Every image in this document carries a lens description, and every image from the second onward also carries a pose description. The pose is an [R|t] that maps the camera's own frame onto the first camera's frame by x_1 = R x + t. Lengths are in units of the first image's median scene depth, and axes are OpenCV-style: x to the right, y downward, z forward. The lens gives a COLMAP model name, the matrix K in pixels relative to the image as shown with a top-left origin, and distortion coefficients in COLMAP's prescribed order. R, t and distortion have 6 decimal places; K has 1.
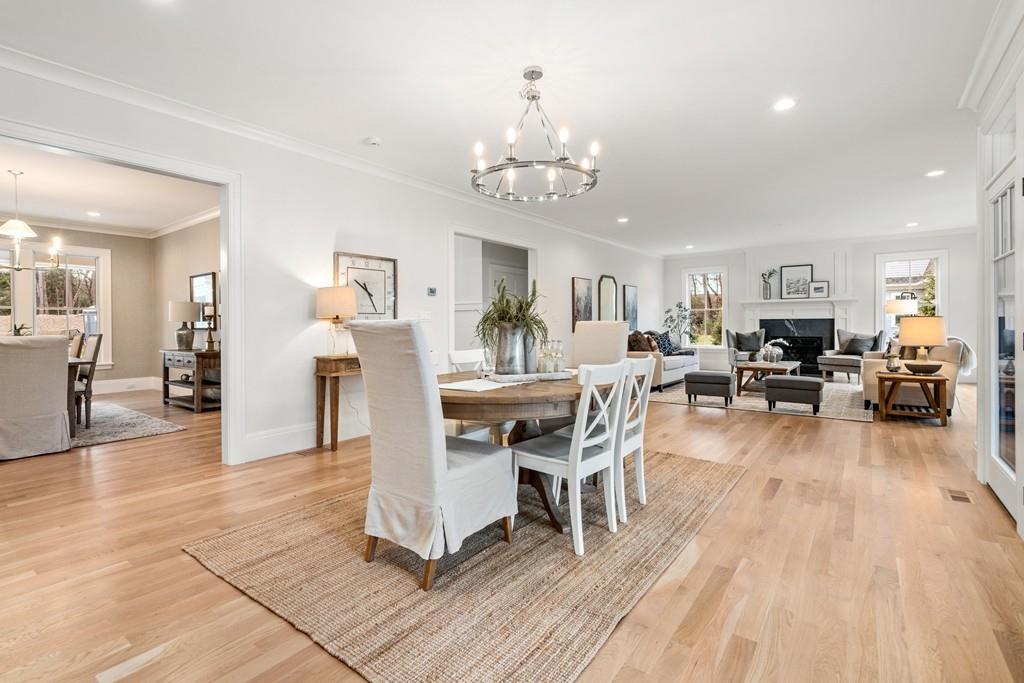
lens RADIAL K [[465.8, 0, 508.2], [0, 465.8, 327.6], [0, 0, 1]] dist [0.001383, 0.000147]
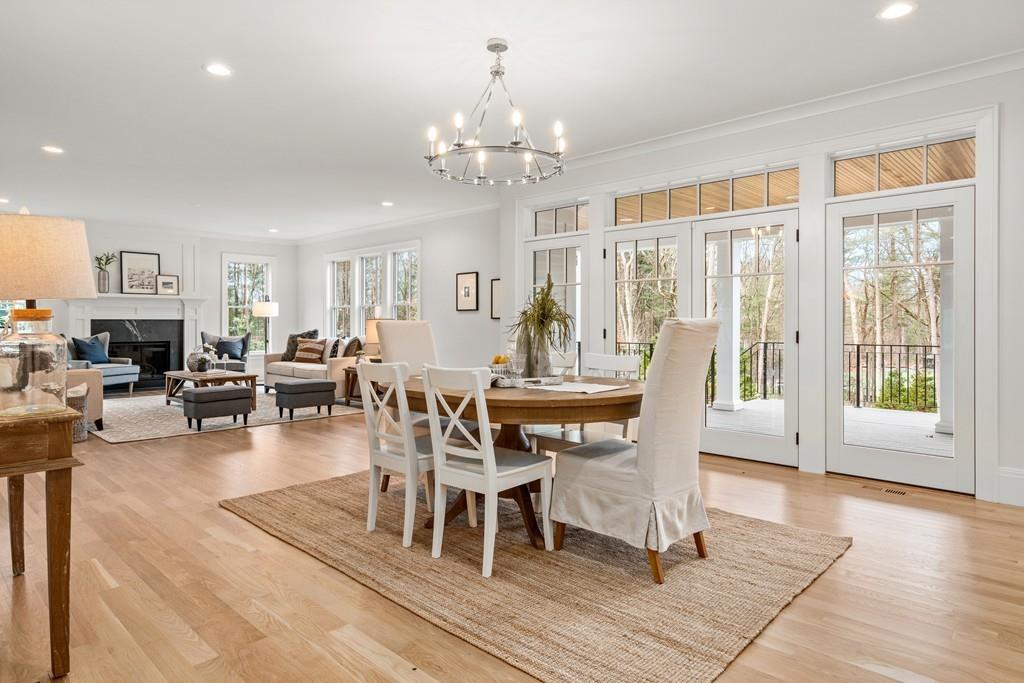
lens RADIAL K [[597.8, 0, 510.6], [0, 597.8, 323.5], [0, 0, 1]] dist [0.001851, -0.000161]
pose [[0.131279, 0.006347, 0.991325, -0.324177], [0.009484, 0.999926, -0.007658, 0.002182], [-0.991300, 0.010407, 0.131209, 0.247524]]
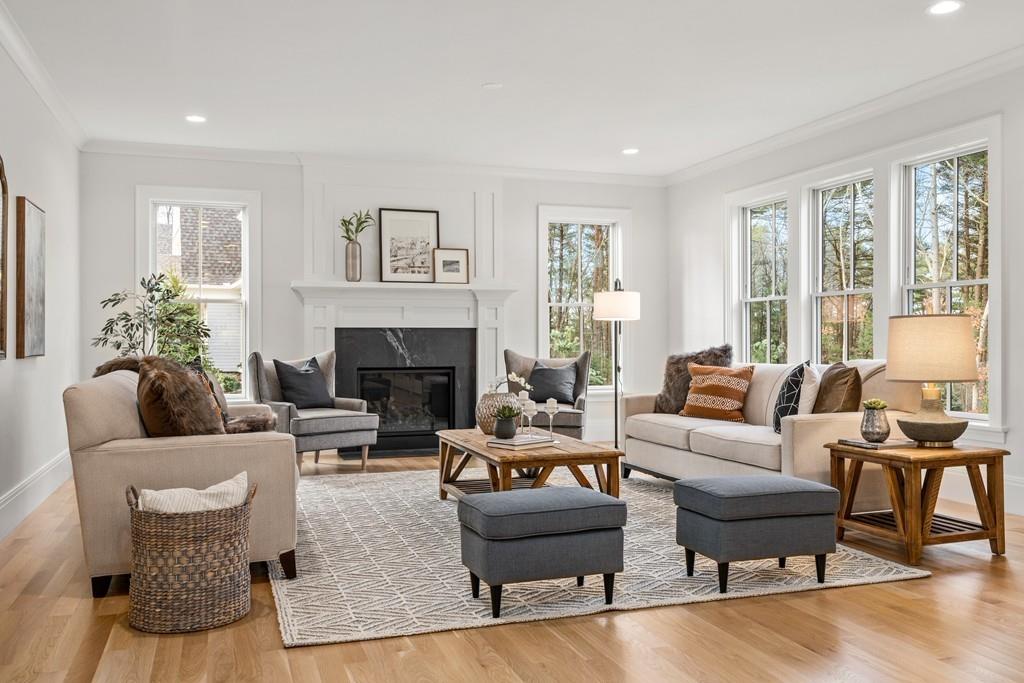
lens RADIAL K [[856.8, 0, 512.0], [0, 856.8, 341.5], [0, 0, 1]] dist [0.000930, 0.001055]
pose [[0.567766, 0.005564, 0.823171, -0.007061], [0.006819, 0.999911, -0.011462, 0.004946], [-0.823161, 0.012121, 0.567678, 0.465539]]
